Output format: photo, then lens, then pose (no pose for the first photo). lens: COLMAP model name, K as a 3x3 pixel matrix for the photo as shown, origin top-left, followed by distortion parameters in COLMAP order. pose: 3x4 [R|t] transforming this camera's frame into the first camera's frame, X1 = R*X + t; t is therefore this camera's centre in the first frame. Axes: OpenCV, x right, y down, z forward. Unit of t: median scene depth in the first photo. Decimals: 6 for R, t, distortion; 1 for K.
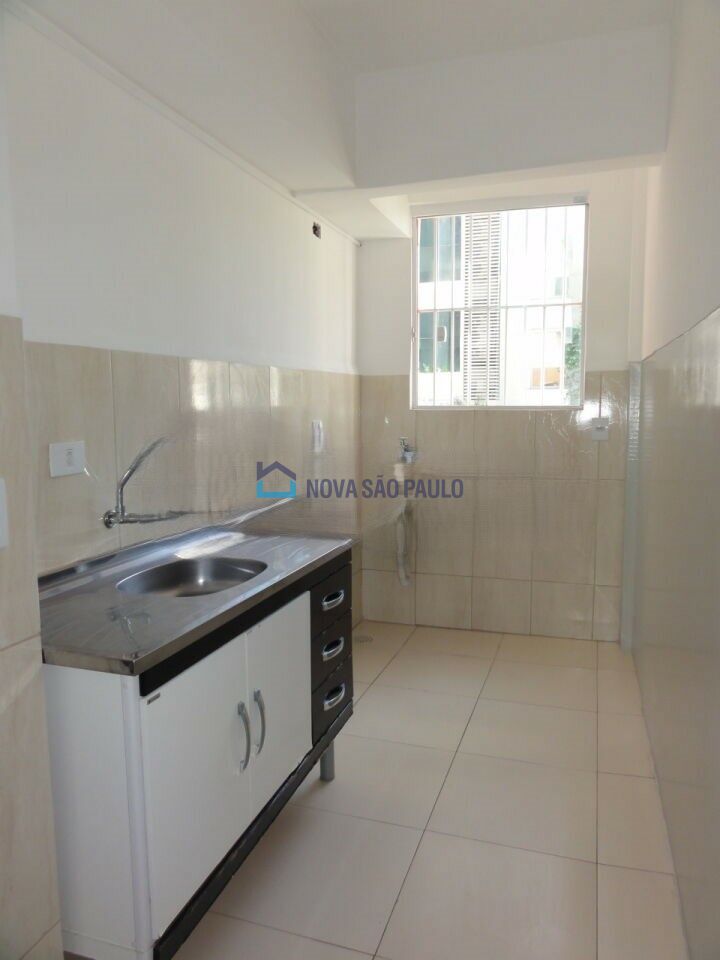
lens RADIAL K [[677.7, 0, 362.8], [0, 677.7, 480.4], [0, 0, 1]] dist [-0.008229, 0.004041]
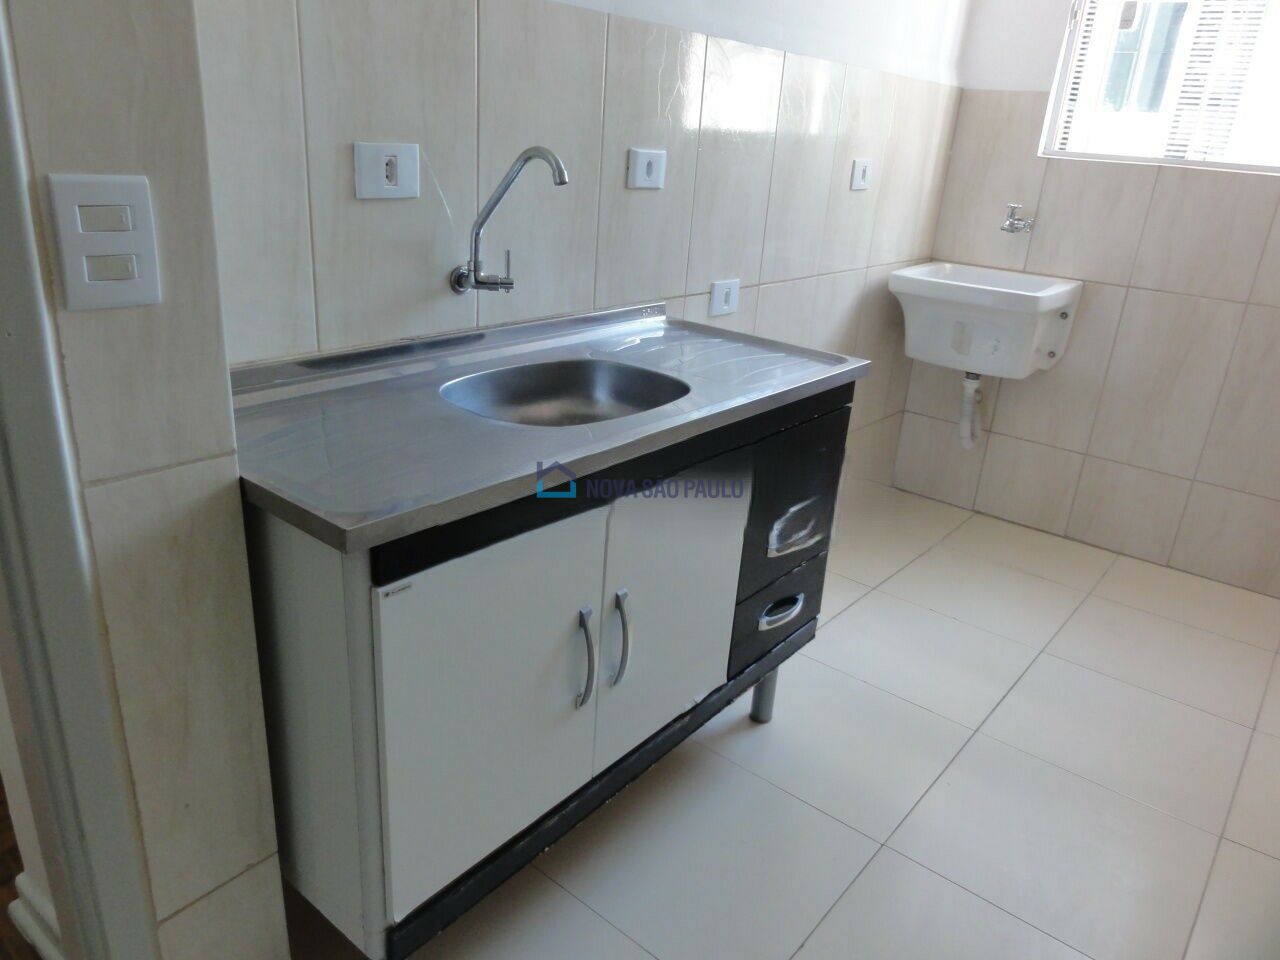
lens RADIAL K [[903.7, 0, 636.1], [0, 903.7, 476.7], [0, 0, 1]] dist [-0.008229, 0.004041]
pose [[0.933124, 0.189429, -0.305608, 0.056195], [-0.110946, 0.960181, 0.256405, -0.000561], [0.342009, -0.205351, 0.916984, 0.182719]]
